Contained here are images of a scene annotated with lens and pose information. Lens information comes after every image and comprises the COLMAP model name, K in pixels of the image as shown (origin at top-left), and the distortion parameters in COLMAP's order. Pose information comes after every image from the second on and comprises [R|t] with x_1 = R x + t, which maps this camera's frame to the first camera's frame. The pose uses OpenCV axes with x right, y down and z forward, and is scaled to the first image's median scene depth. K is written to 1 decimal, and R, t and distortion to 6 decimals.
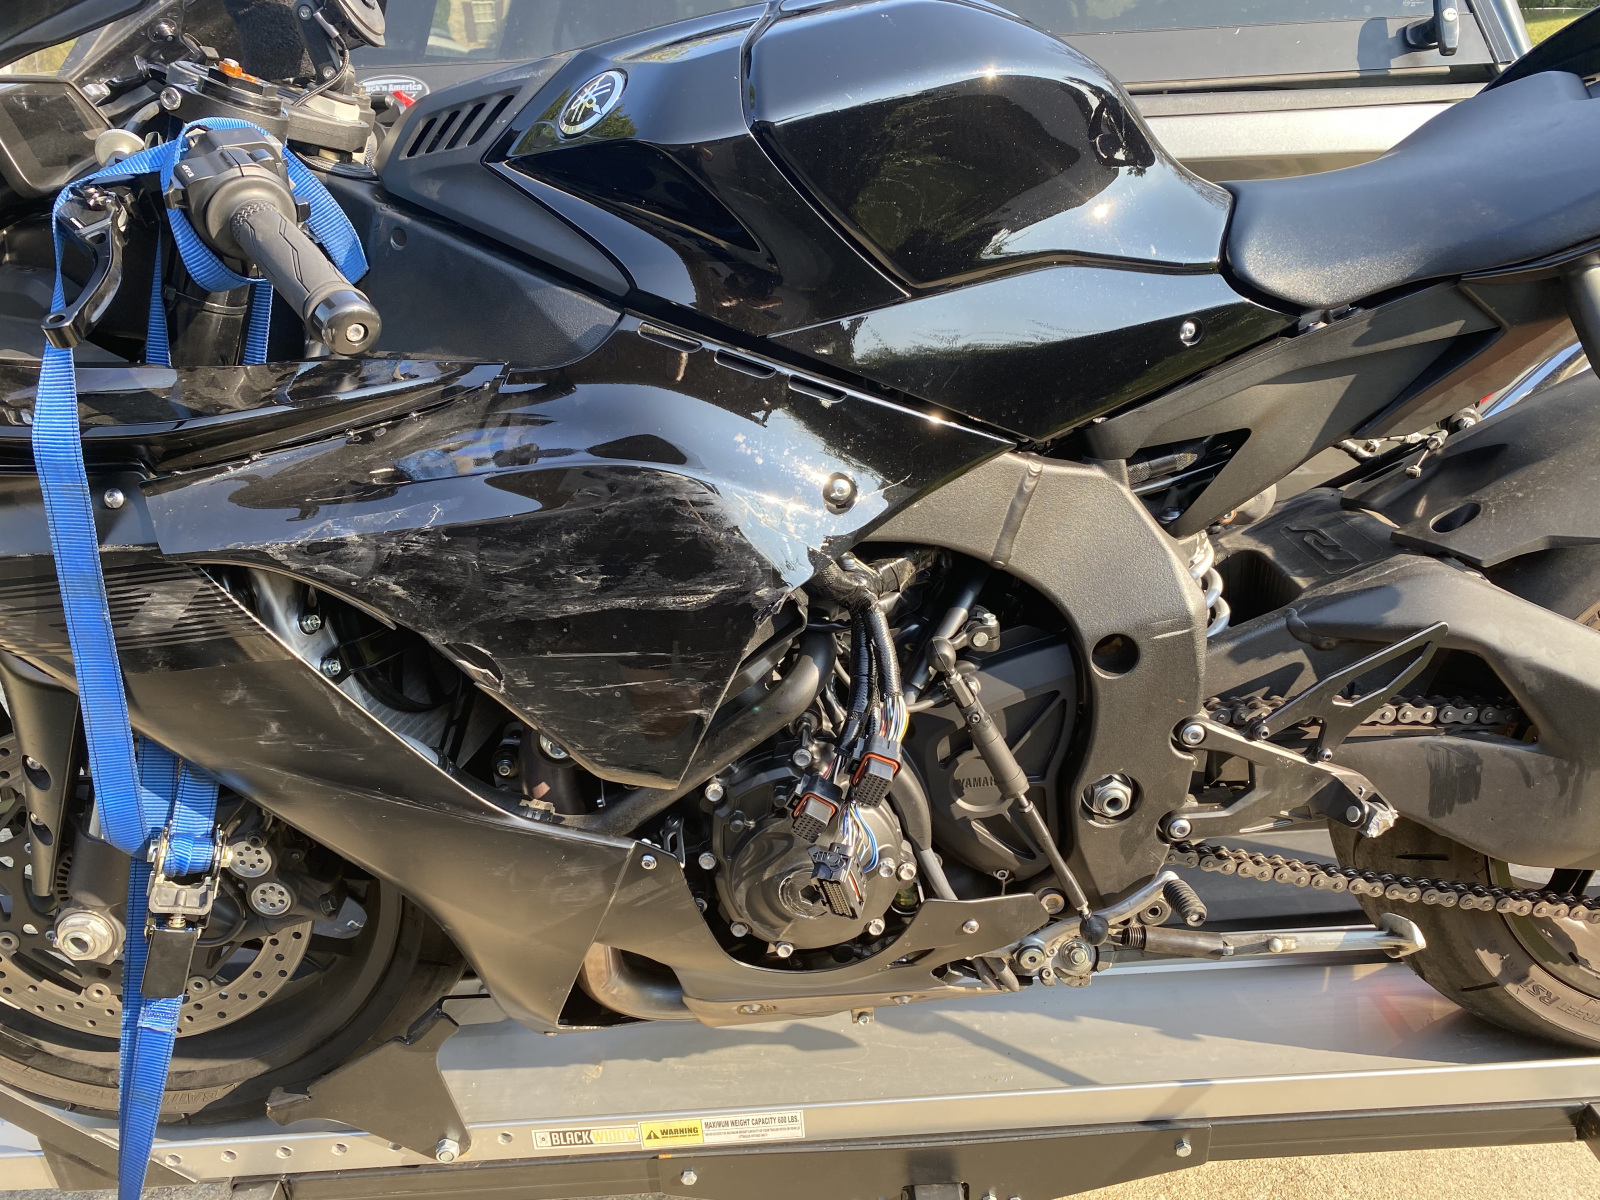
lens RADIAL K [[1207.8, 0, 805.3], [0, 1207.8, 603.7], [0, 0, 1]] dist [0.040618, -0.028542]
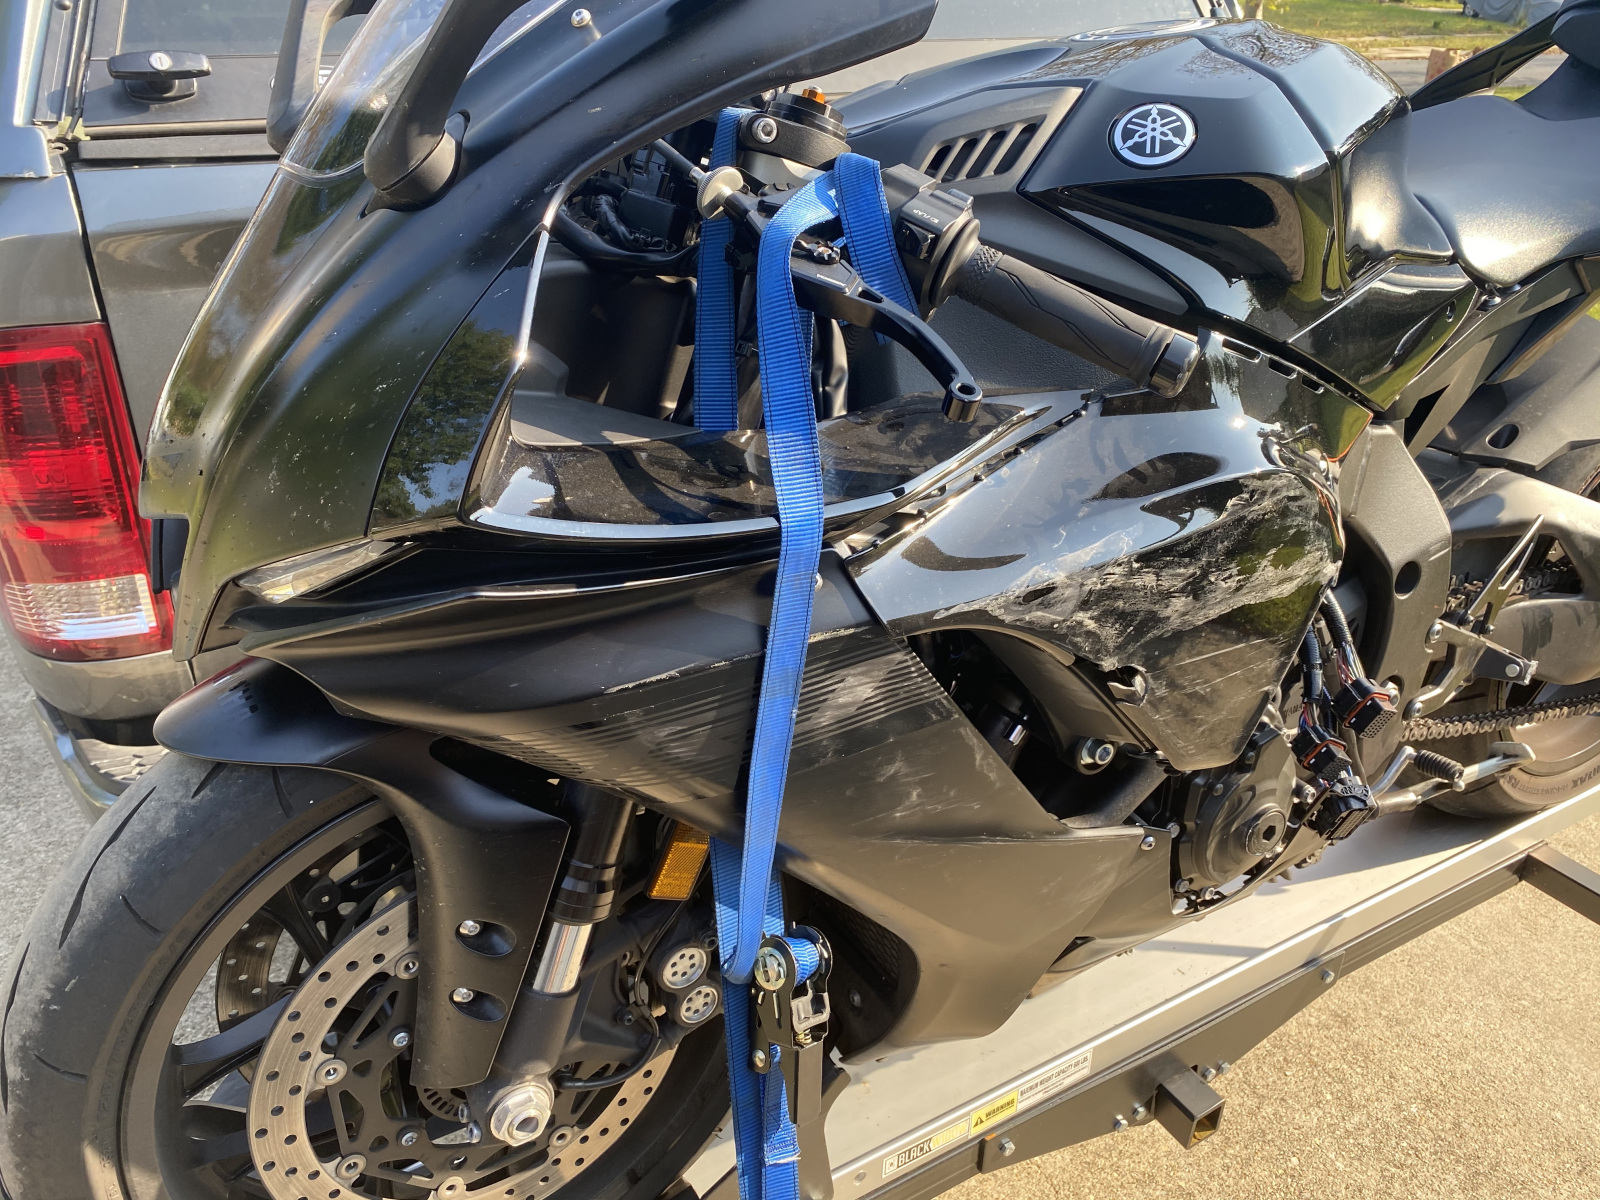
lens RADIAL K [[1207.8, 0, 804.6], [0, 1207.8, 589.8], [0, 0, 1]] dist [0.040618, -0.028542]
pose [[0.879752, -0.167547, 0.444931, -0.949238], [0.160427, 0.985573, 0.053927, -0.126518], [-0.447547, 0.023936, 0.893940, 0.202348]]
